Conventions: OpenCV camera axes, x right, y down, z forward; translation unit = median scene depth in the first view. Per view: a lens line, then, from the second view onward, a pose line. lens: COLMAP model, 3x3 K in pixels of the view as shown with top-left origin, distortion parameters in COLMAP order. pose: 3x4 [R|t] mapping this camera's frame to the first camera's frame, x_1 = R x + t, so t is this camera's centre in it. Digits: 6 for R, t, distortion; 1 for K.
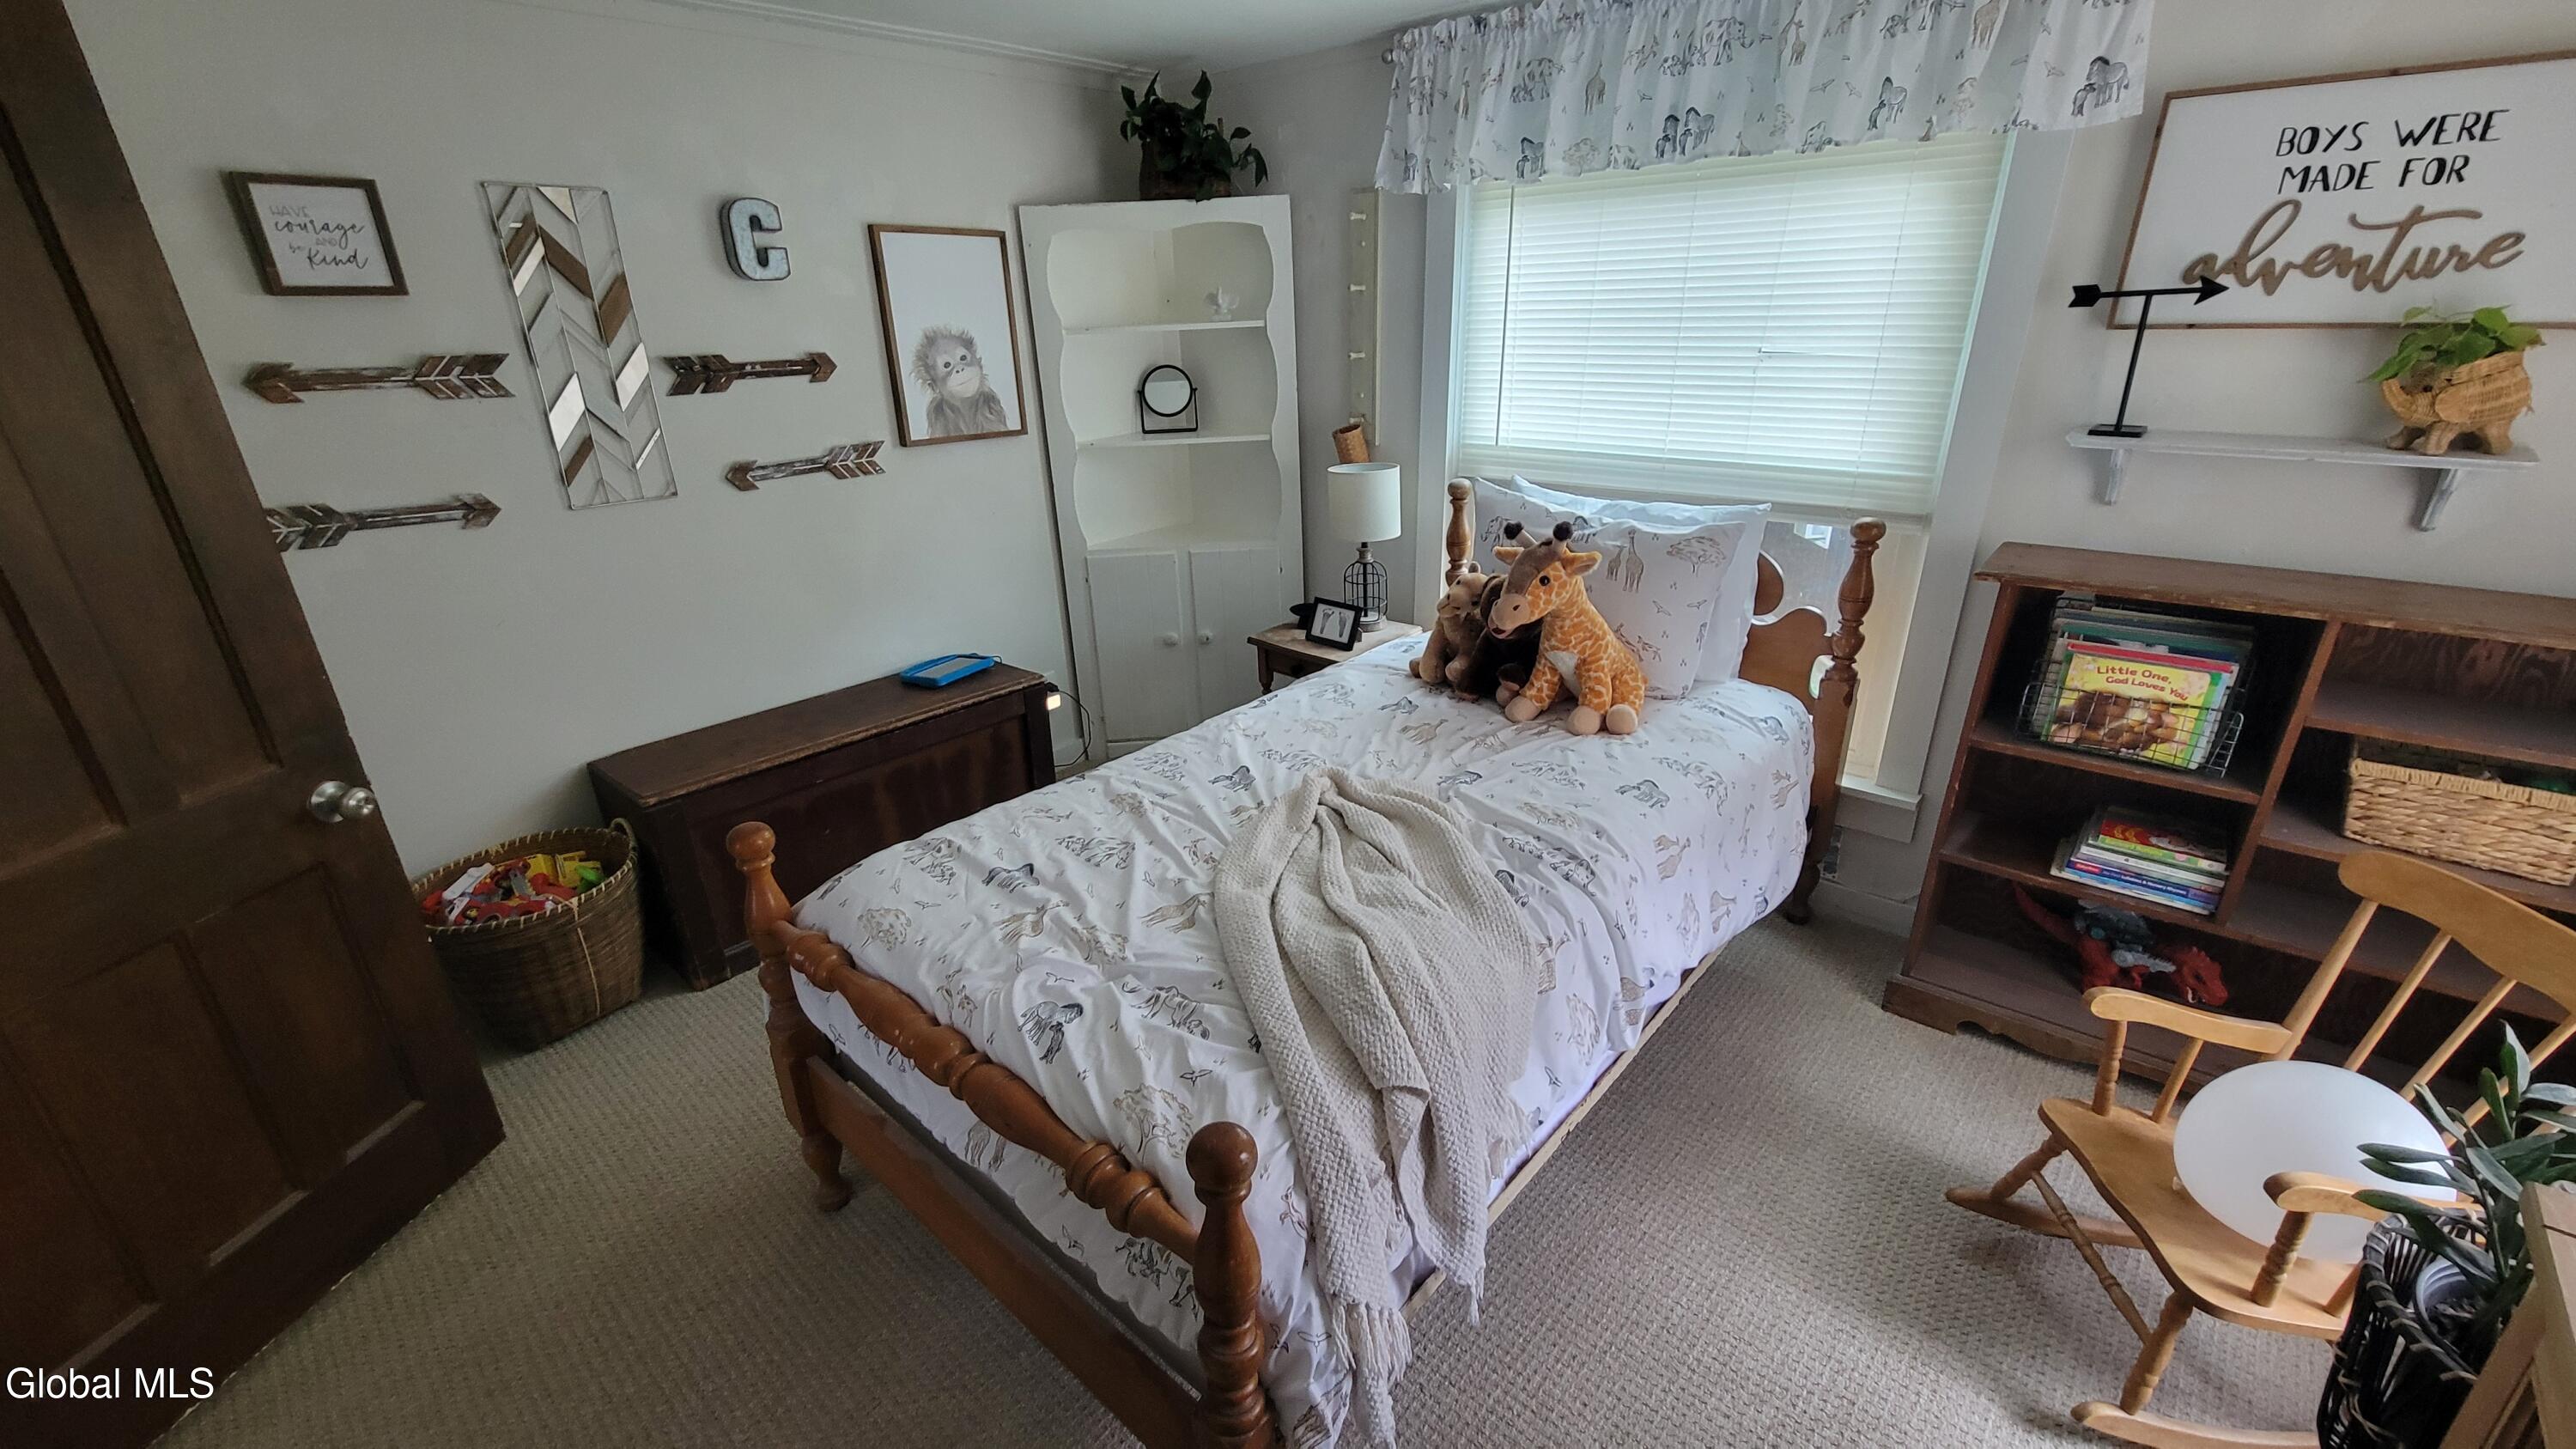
lens RADIAL K [[1050.0, 0, 1276.8], [0, 1050.0, 748.9], [0, 0, 1]] dist [0.006961, -0.005325]
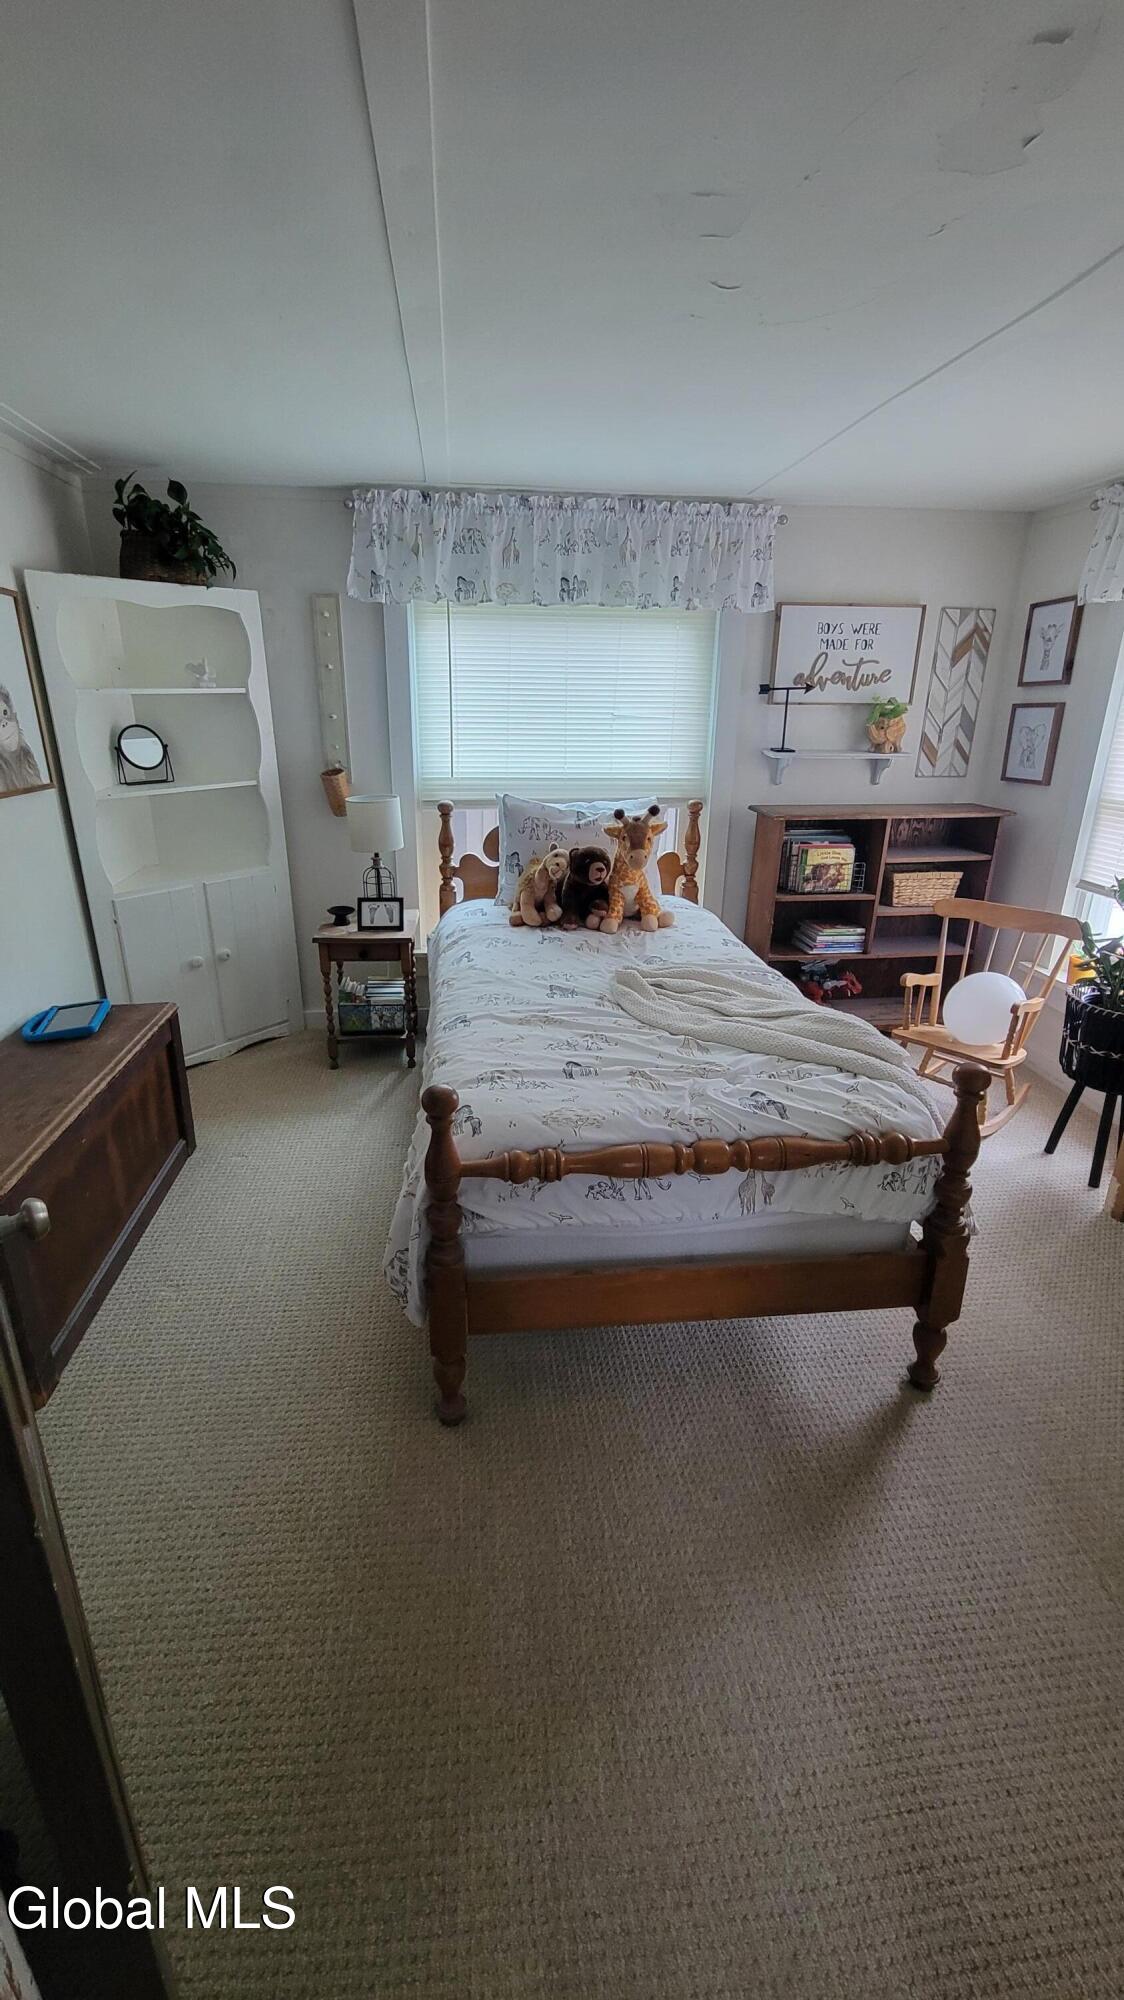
lens RADIAL K [[815.1, 0, 550.4], [0, 815.1, 989.1], [0, 0, 1]] dist [0.006961, -0.005325]
pose [[0.669177, -0.221201, 0.709417, -0.800140], [0.264090, 0.963138, 0.051203, -0.034872], [-0.694593, 0.153086, 0.702927, 0.203594]]
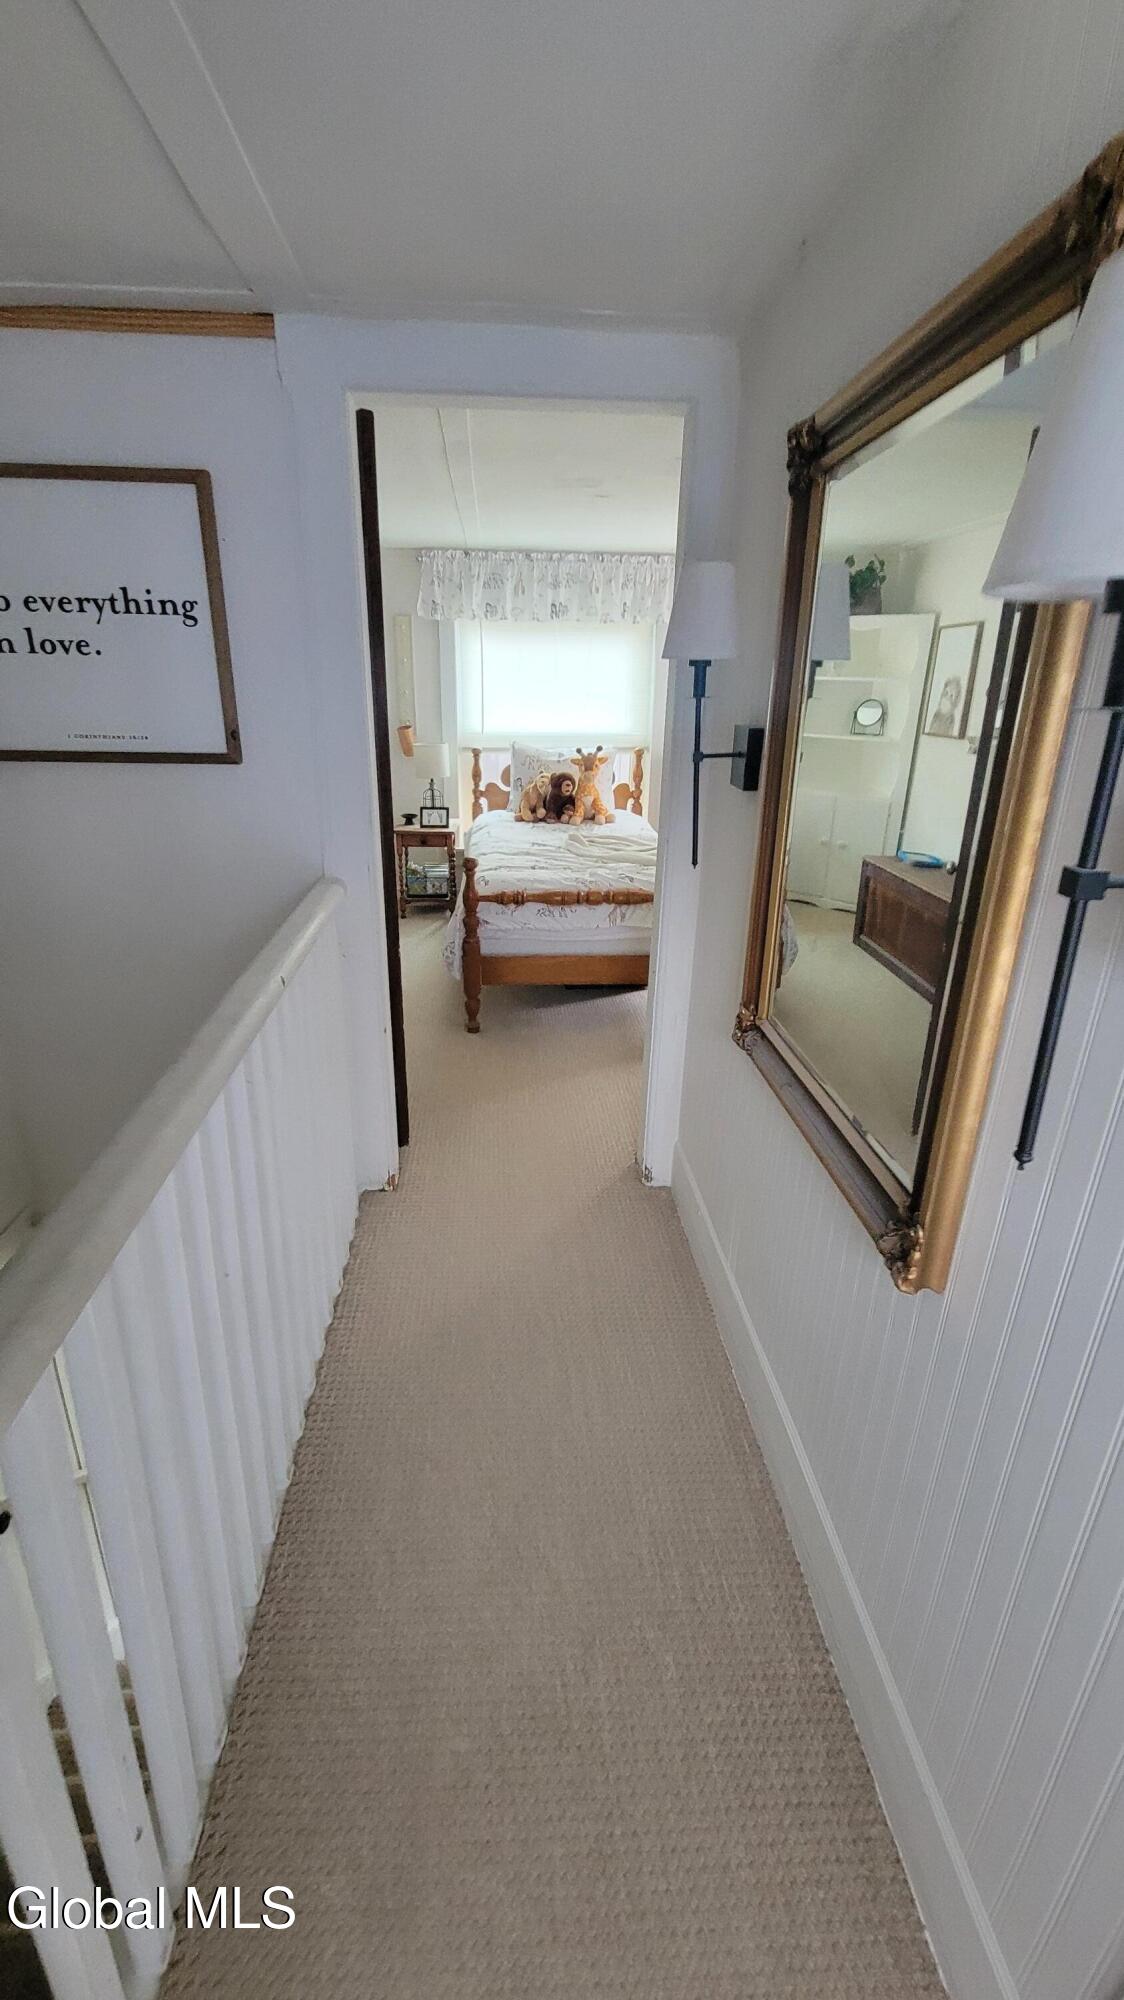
lens RADIAL K [[815.1, 0, 551.6], [0, 815.1, 987.6], [0, 0, 1]] dist [0.006961, -0.005325]
pose [[0.699182, -0.224503, 0.678781, -1.395433], [0.250036, 0.966247, 0.062030, 0.241273], [-0.669796, 0.126350, 0.731716, -0.445556]]
